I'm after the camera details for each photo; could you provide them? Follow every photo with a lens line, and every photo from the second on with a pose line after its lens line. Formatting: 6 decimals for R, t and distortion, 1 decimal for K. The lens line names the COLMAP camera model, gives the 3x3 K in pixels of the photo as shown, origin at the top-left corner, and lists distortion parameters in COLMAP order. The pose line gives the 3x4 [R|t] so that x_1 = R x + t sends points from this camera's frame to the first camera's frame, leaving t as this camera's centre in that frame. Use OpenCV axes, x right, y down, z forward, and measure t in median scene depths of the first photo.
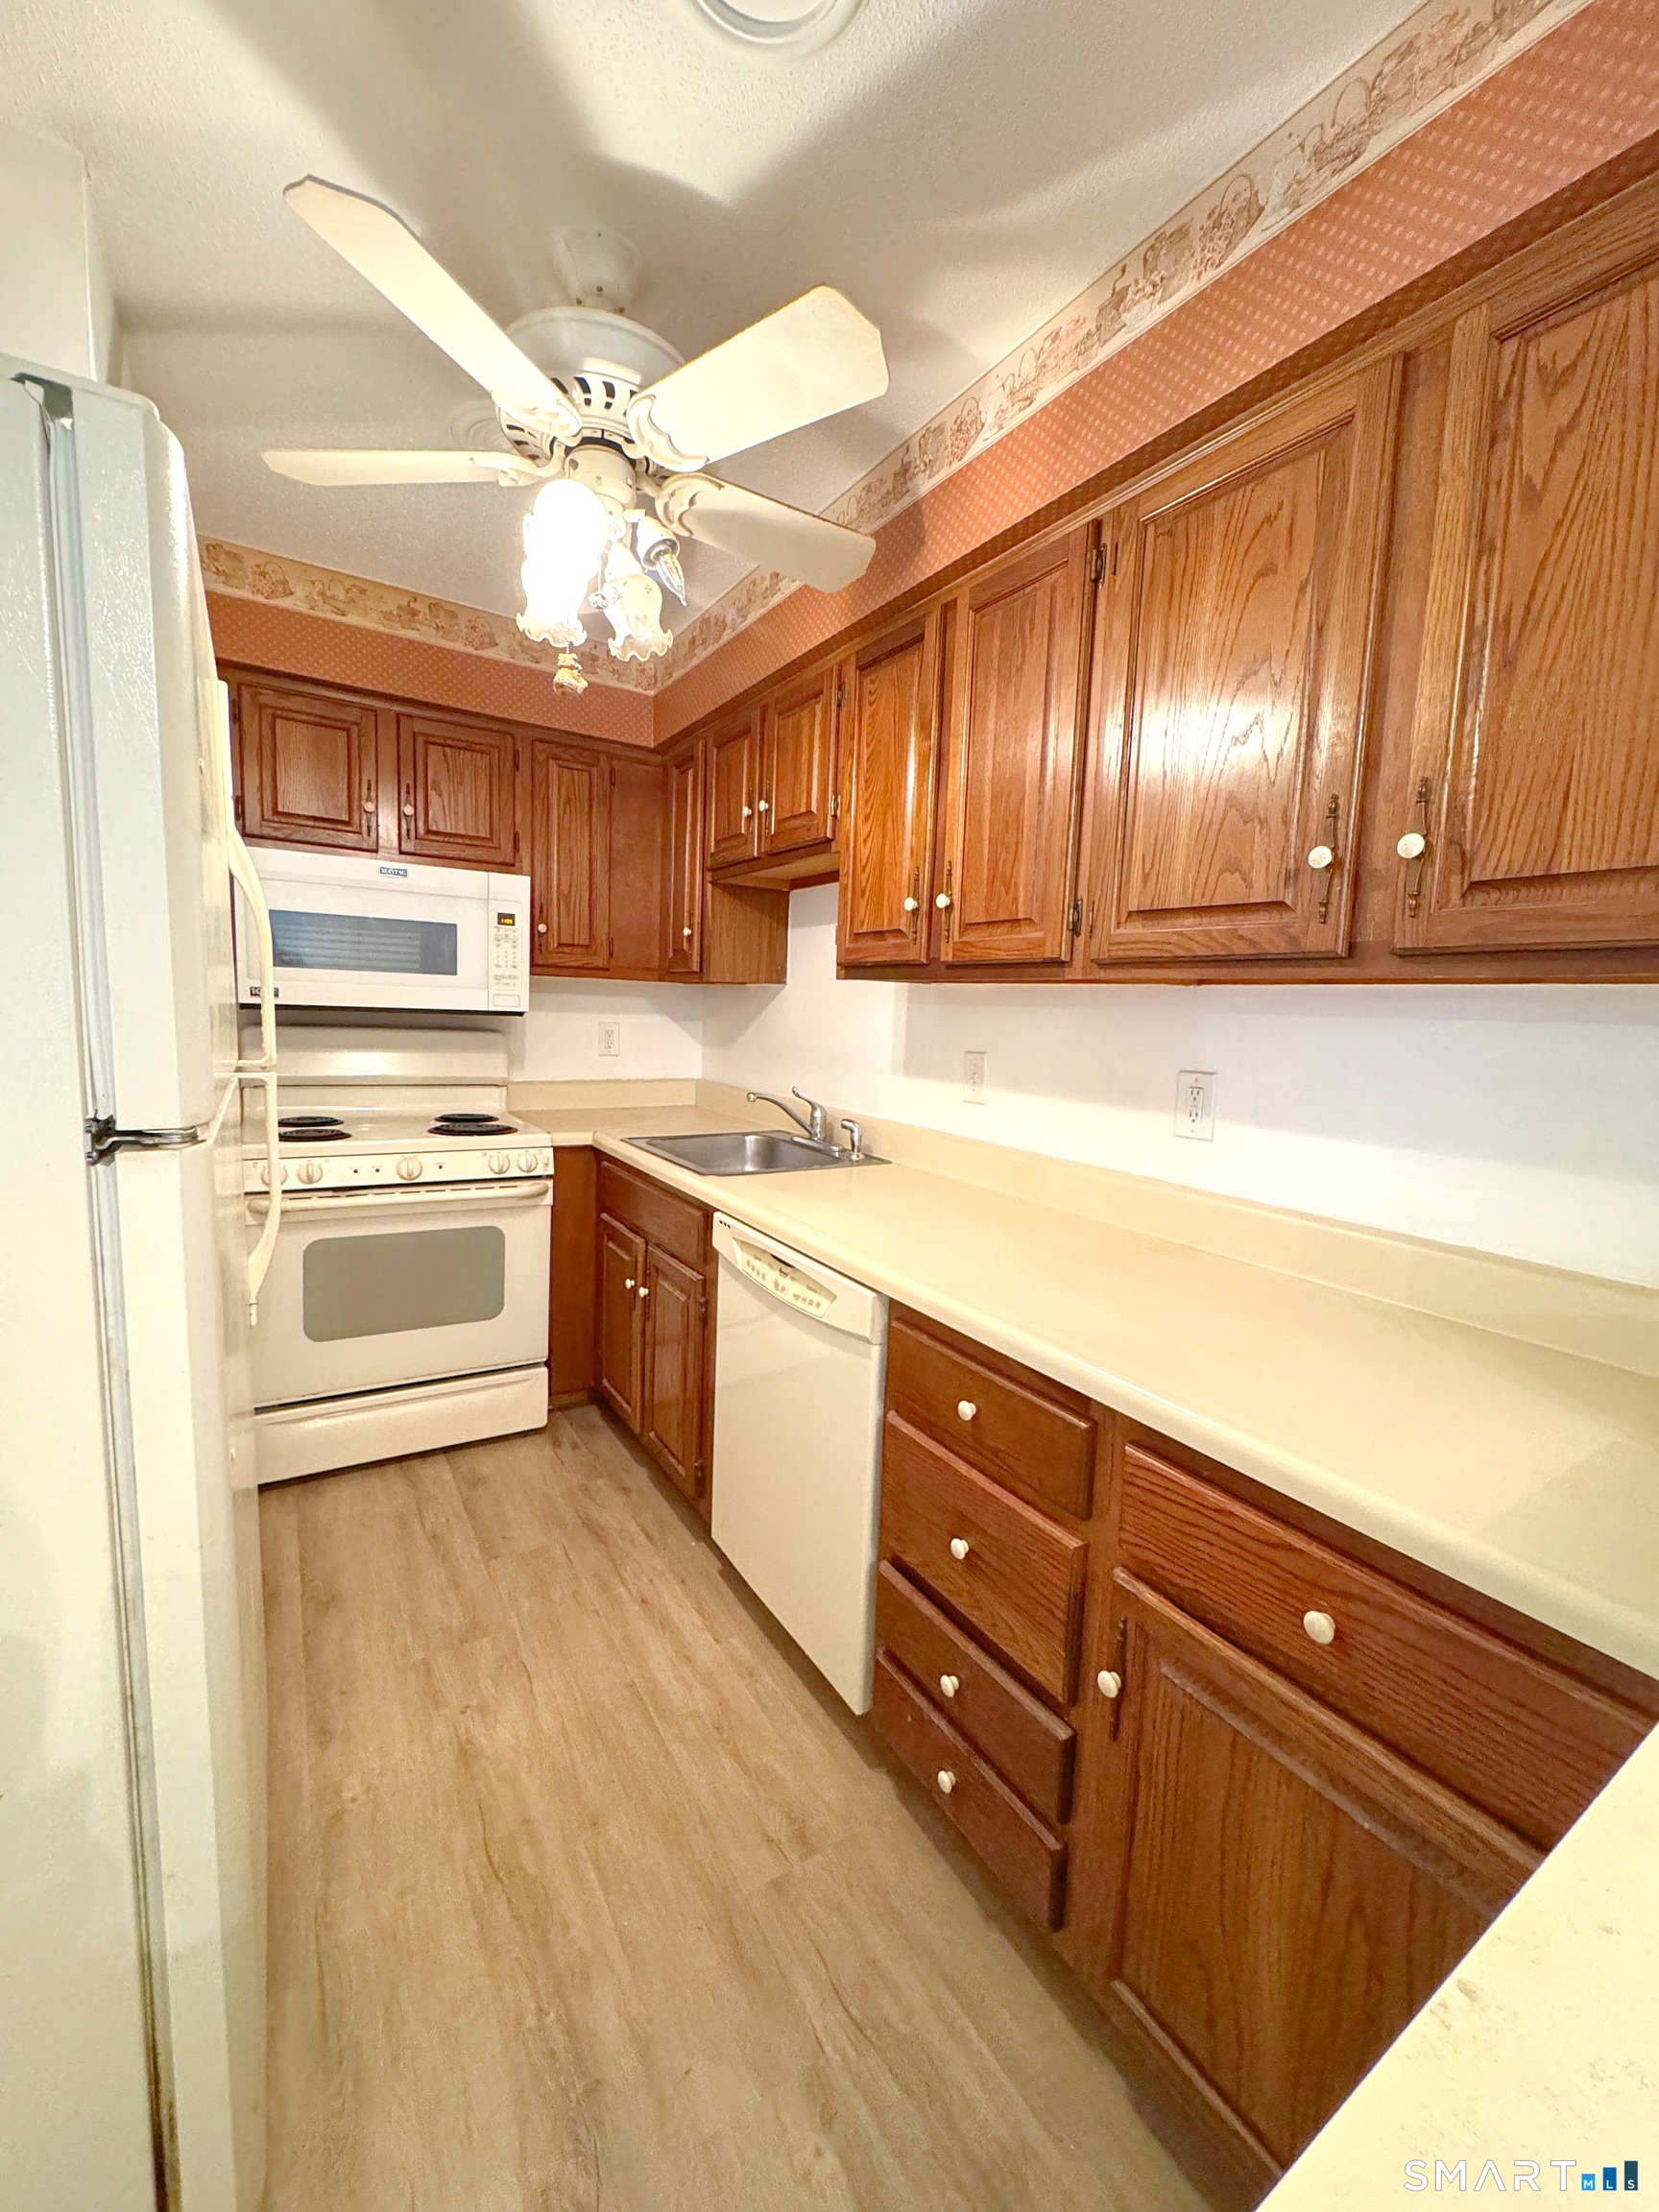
lens RADIAL K [[880.0, 0, 827.6], [0, 880.0, 1104.4], [0, 0, 1]] dist [-0.002426, 0.000552]
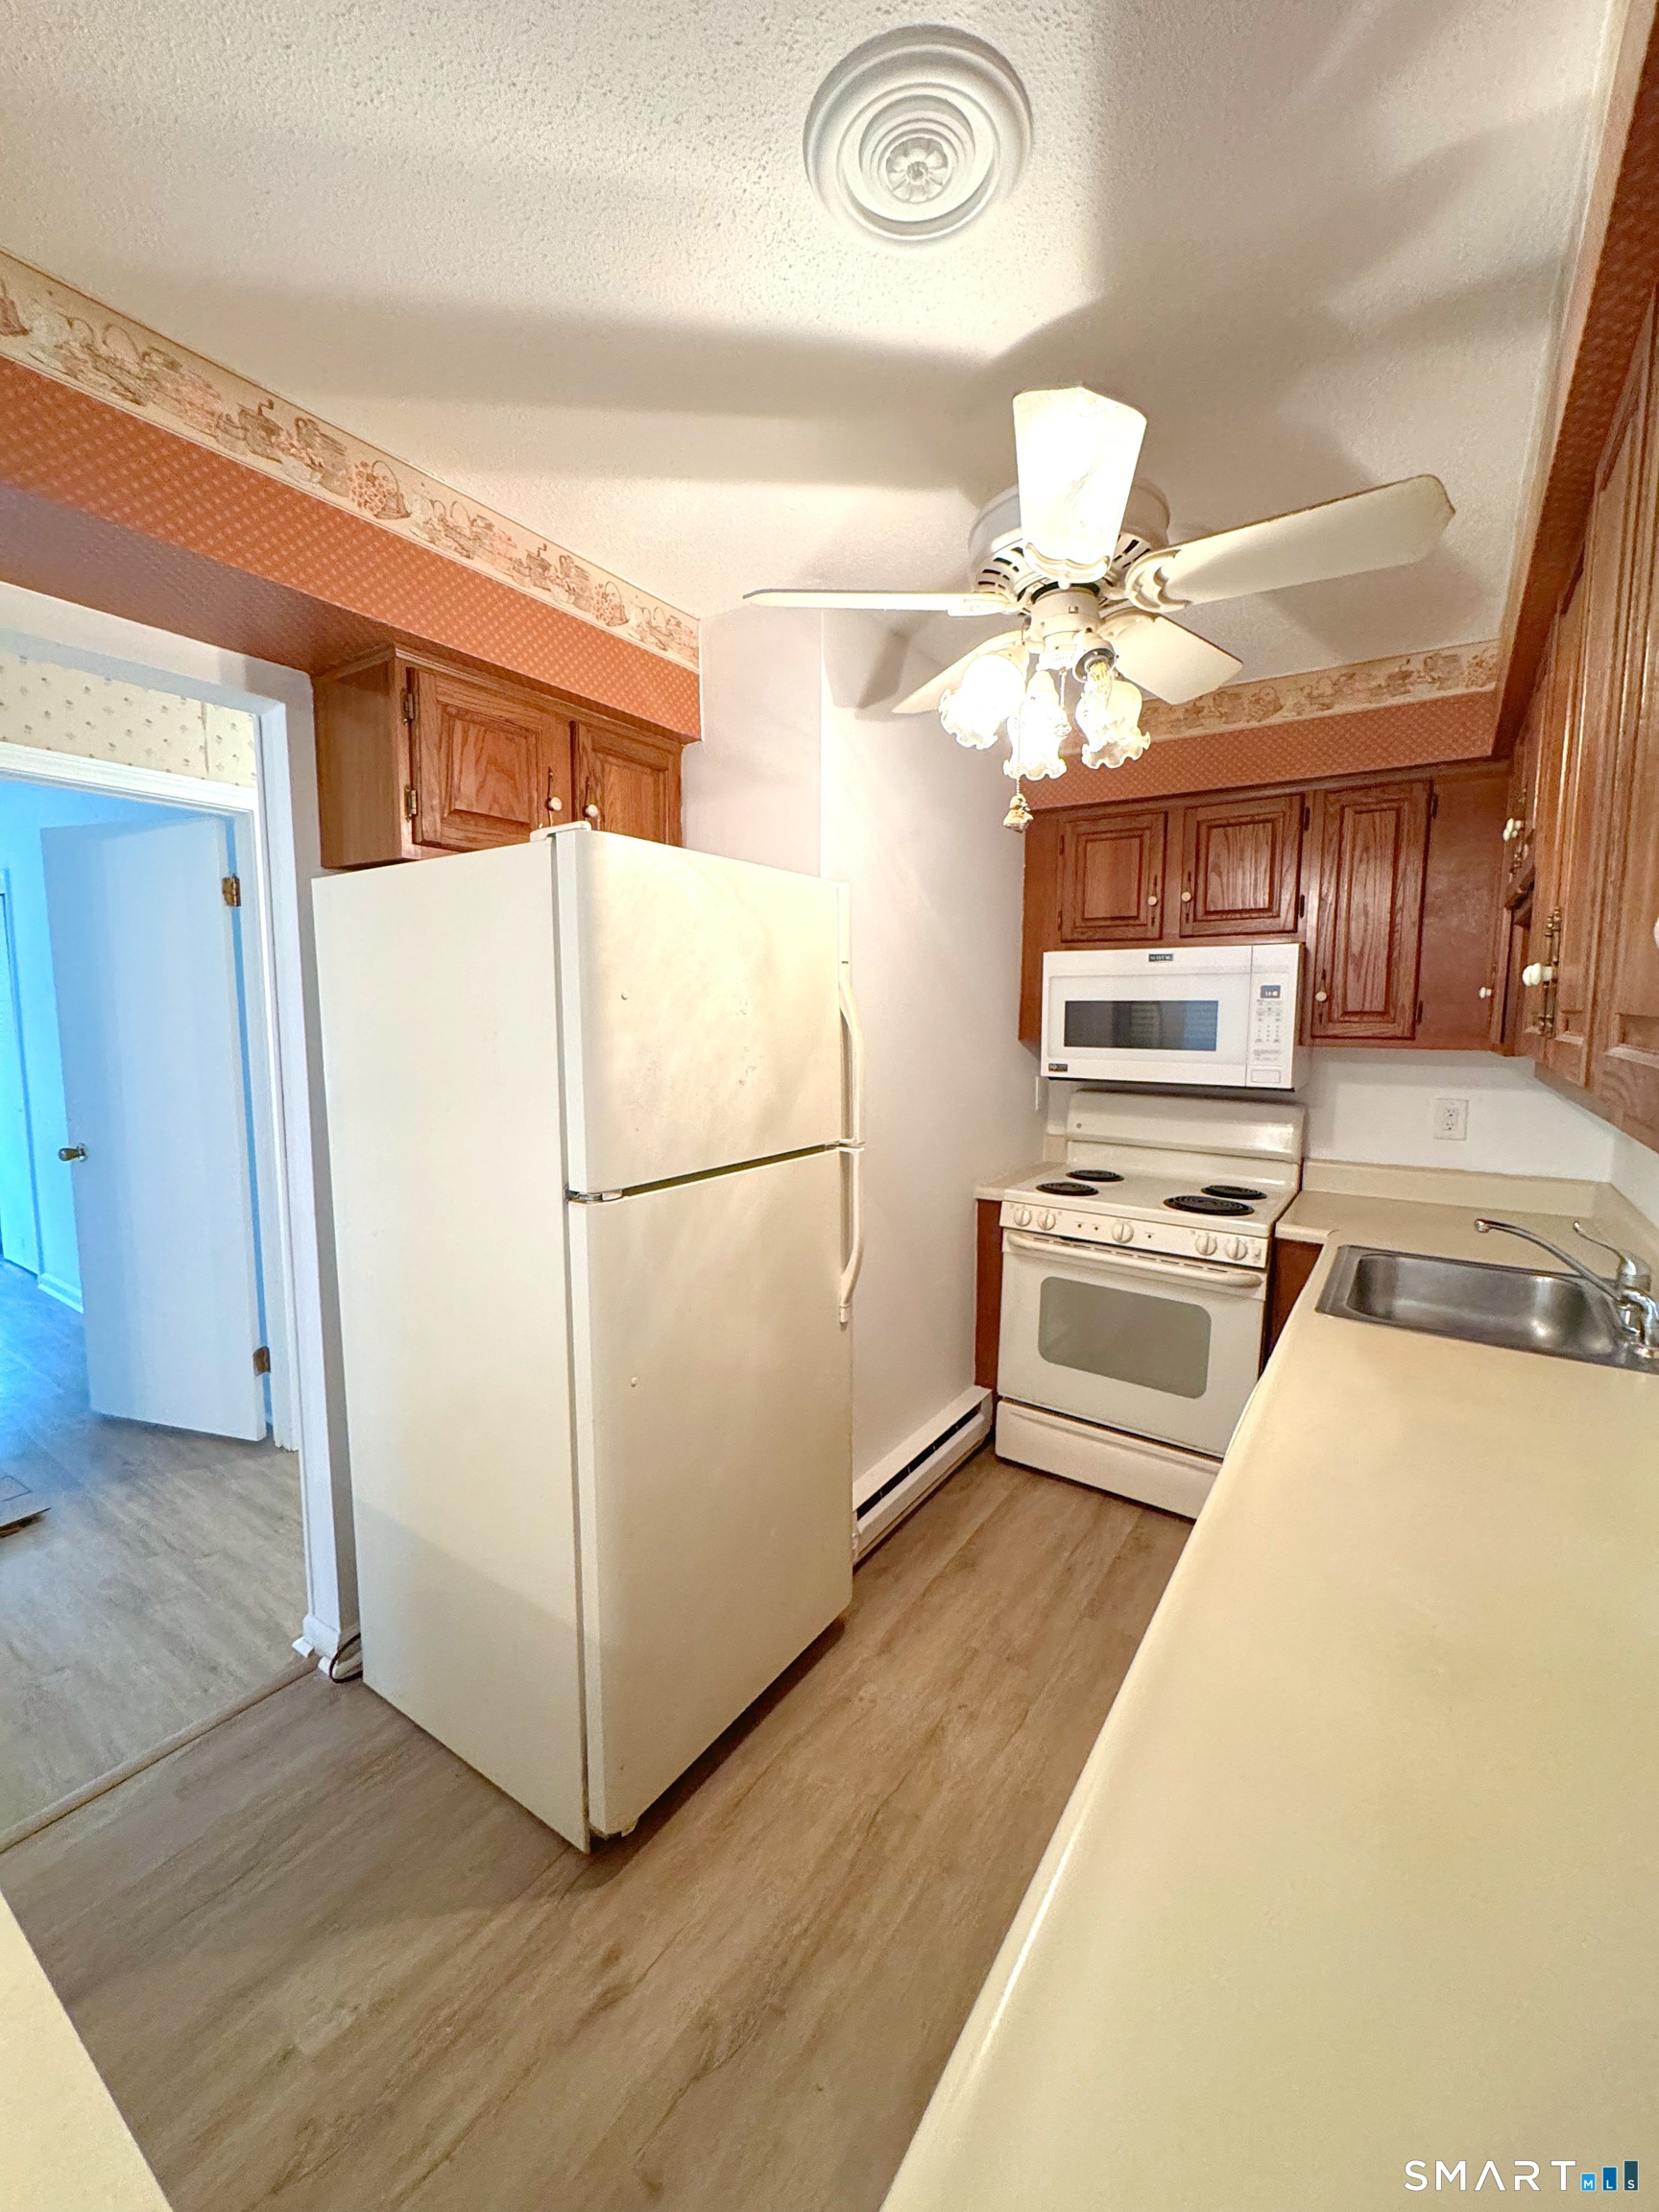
lens RADIAL K [[880.0, 0, 833.6], [0, 880.0, 1107.2], [0, 0, 1]] dist [-0.002426, 0.000552]
pose [[0.408463, 0.061470, -0.910703, 0.340237], [-0.091021, 0.995500, 0.026369, -0.073530], [0.908225, 0.072122, 0.412220, 0.201666]]
